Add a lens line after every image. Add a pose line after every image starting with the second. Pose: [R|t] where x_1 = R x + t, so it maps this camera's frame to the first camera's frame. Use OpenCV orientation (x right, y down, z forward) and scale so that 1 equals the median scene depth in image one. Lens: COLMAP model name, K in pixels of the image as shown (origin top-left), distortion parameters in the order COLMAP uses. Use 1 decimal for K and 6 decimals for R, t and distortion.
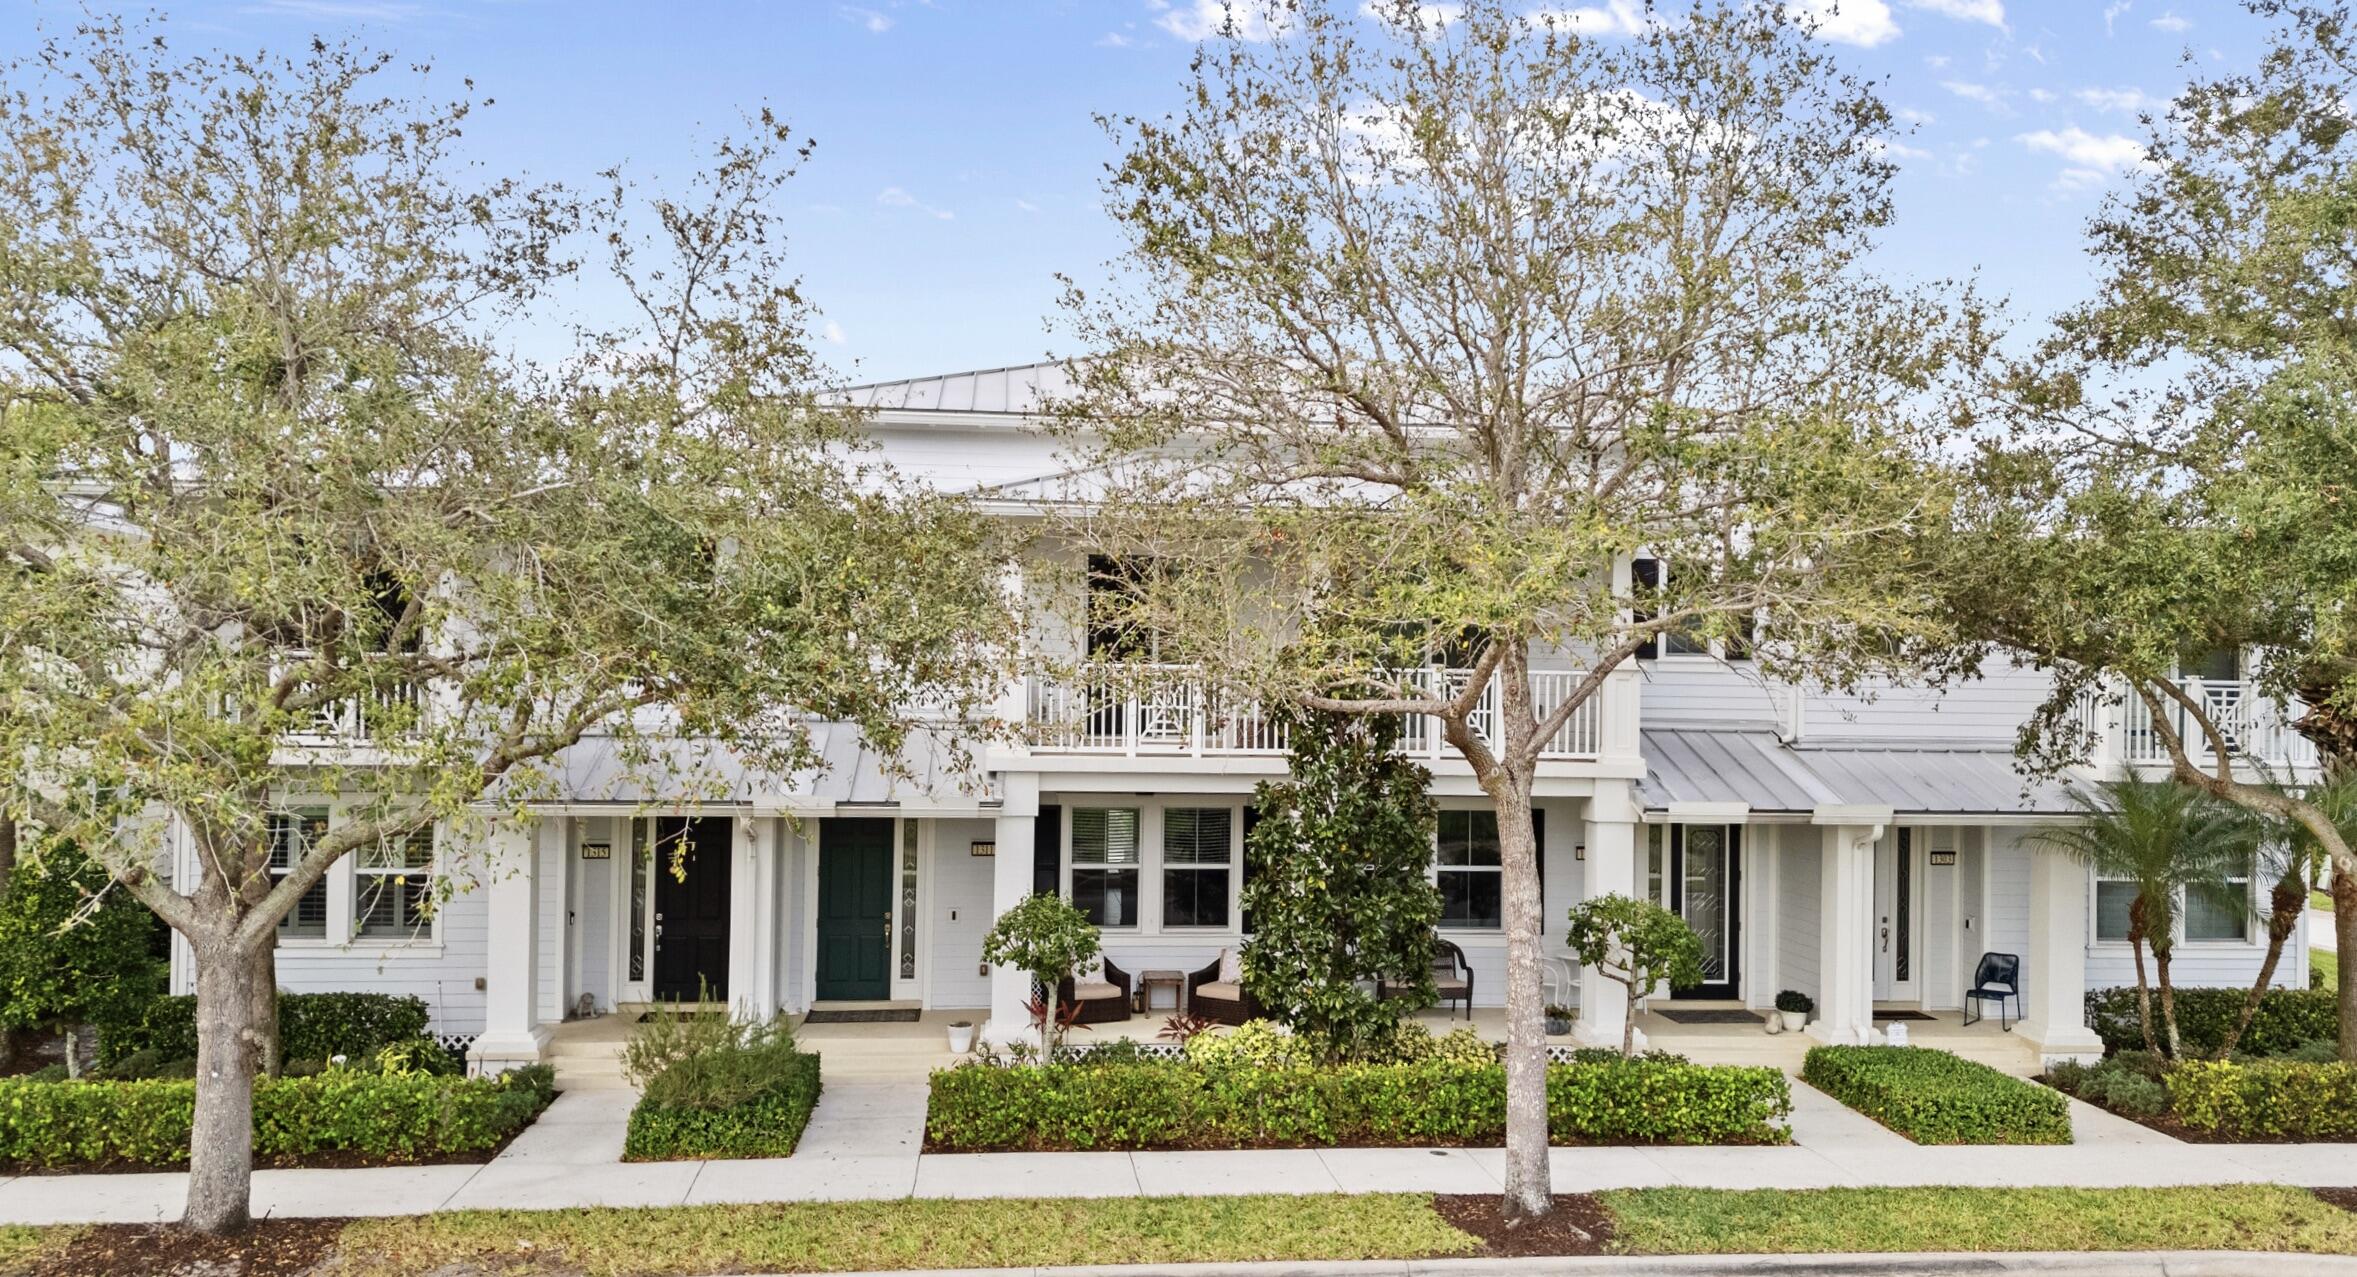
lens RADIAL K [[1857.8, 0, 1187.8], [0, 1857.8, 651.6], [0, 0, 1]] dist [0.006870, -0.009211]
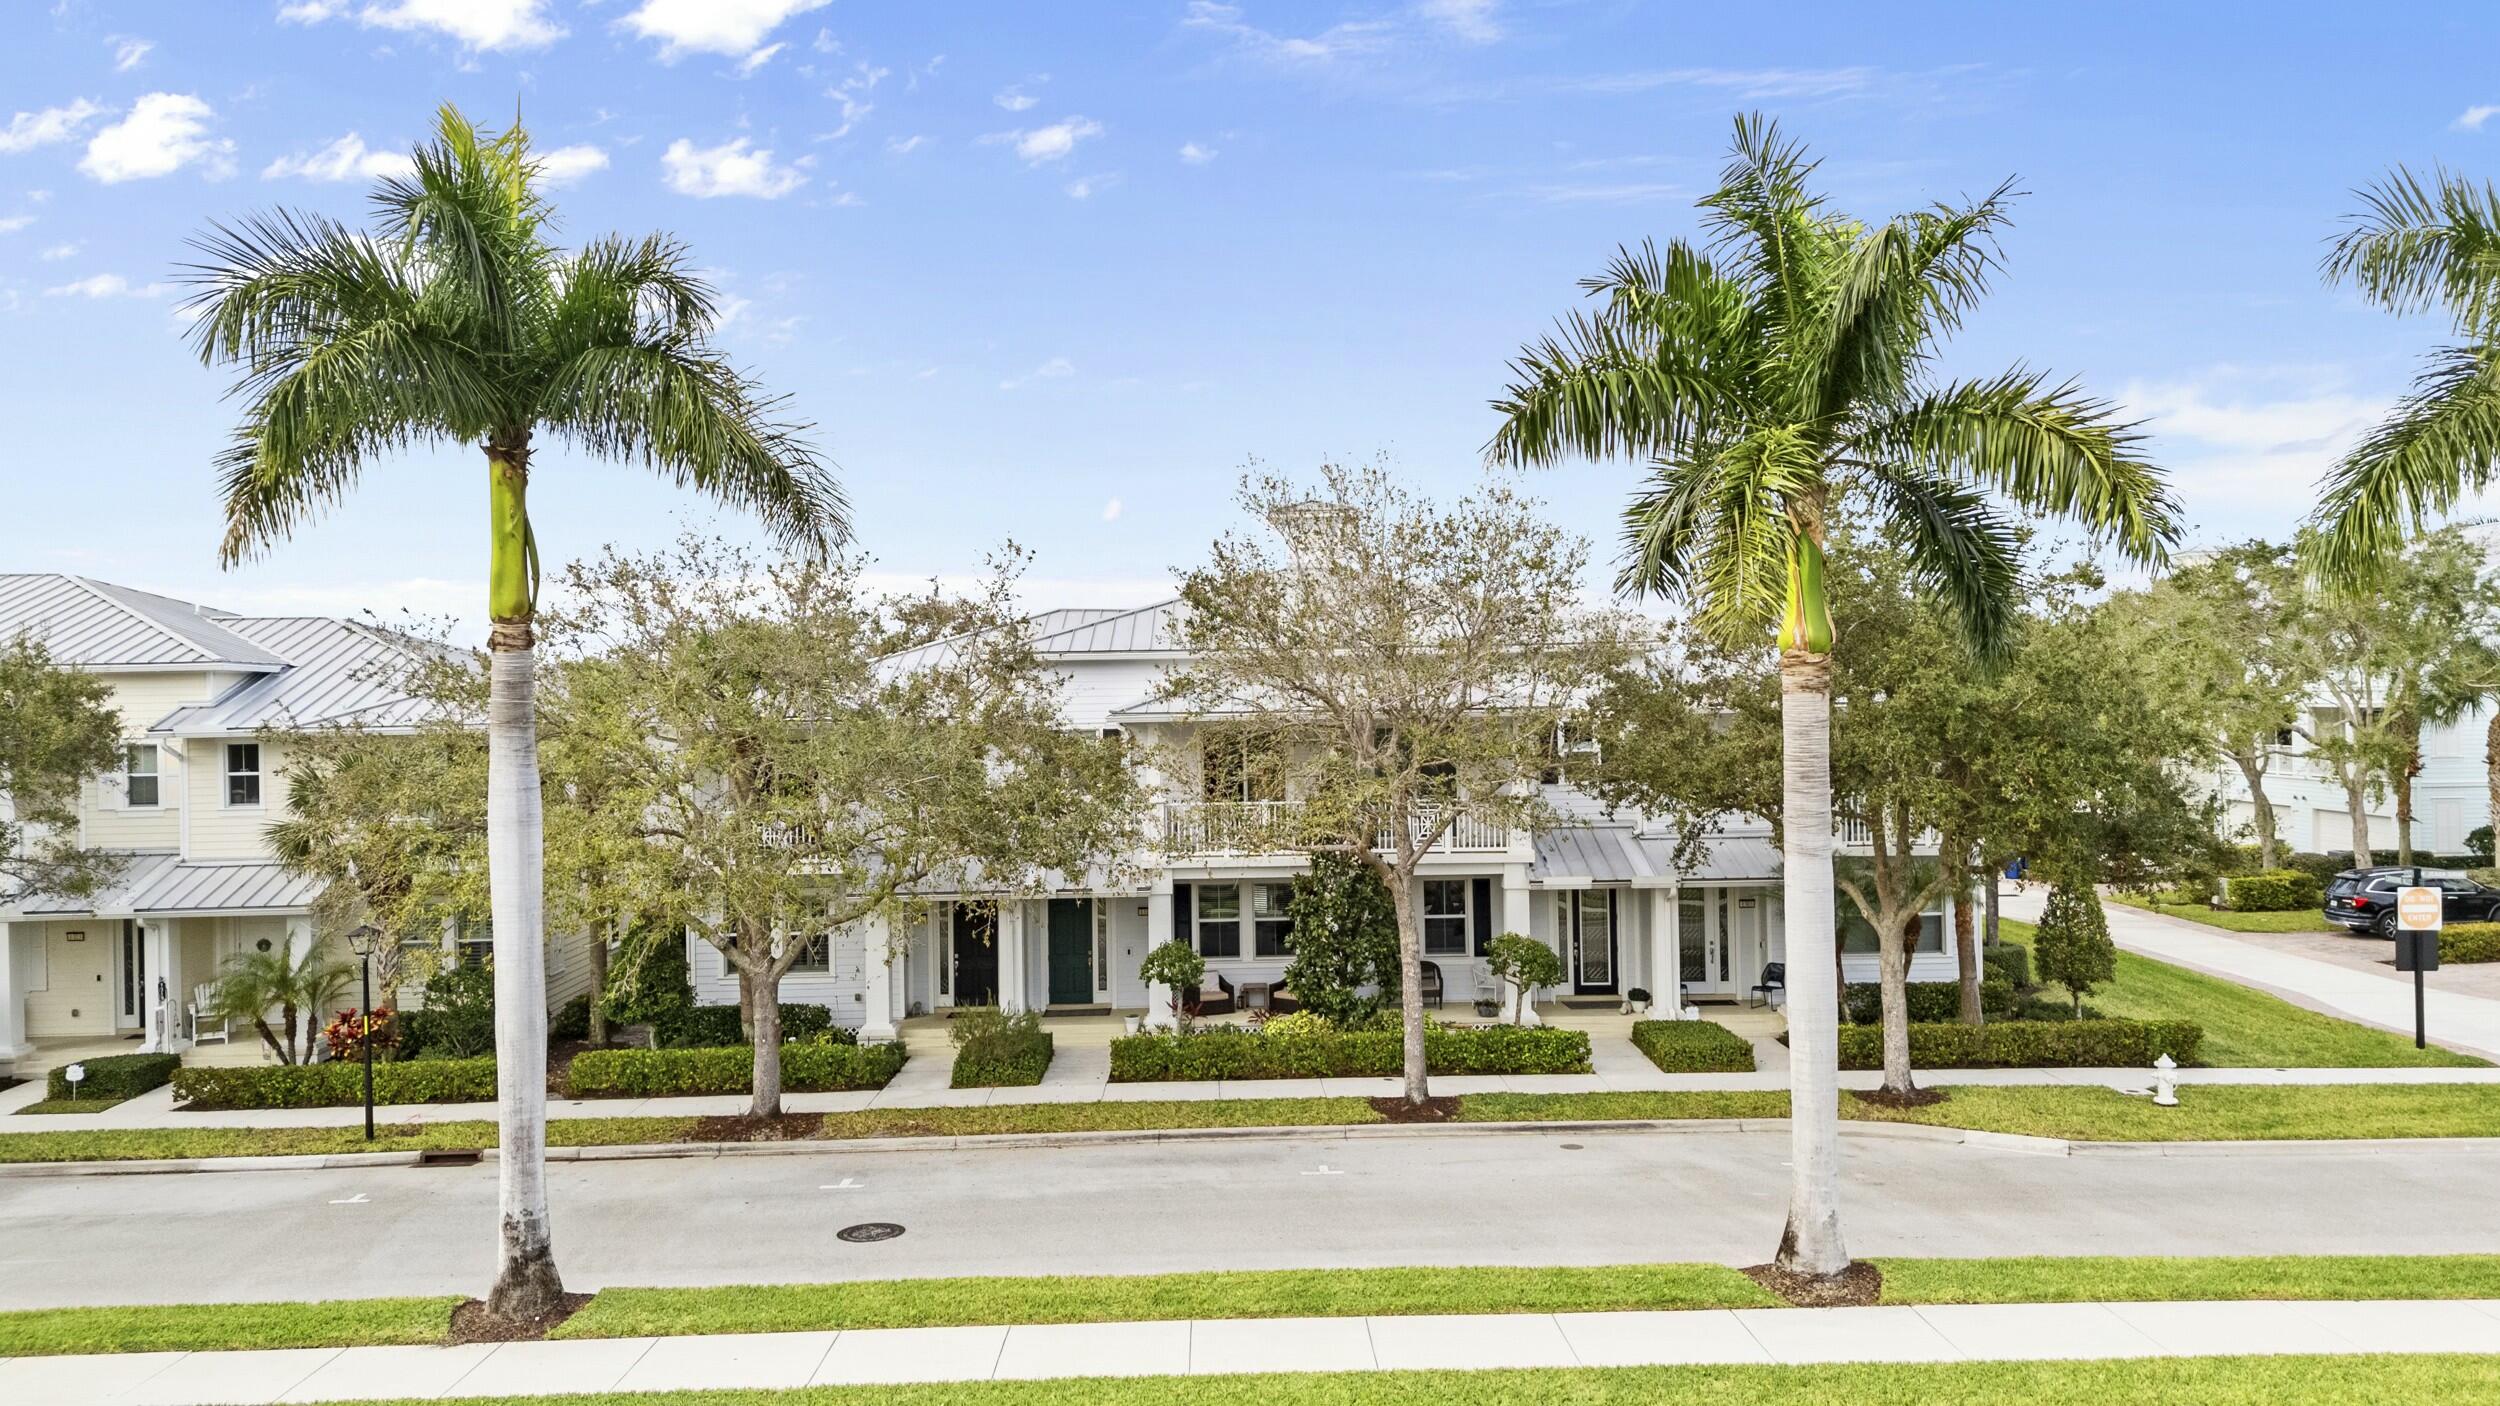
lens RADIAL K [[1683.8, 0, 1244.1], [0, 1683.8, 689.4], [0, 0, 1]] dist [0.003670, 0.000814]
pose [[0.996457, -0.031754, -0.077877, 0.116221], [0.031443, 0.999492, -0.005222, -0.094317], [0.078003, 0.002755, 0.996949, -0.570463]]
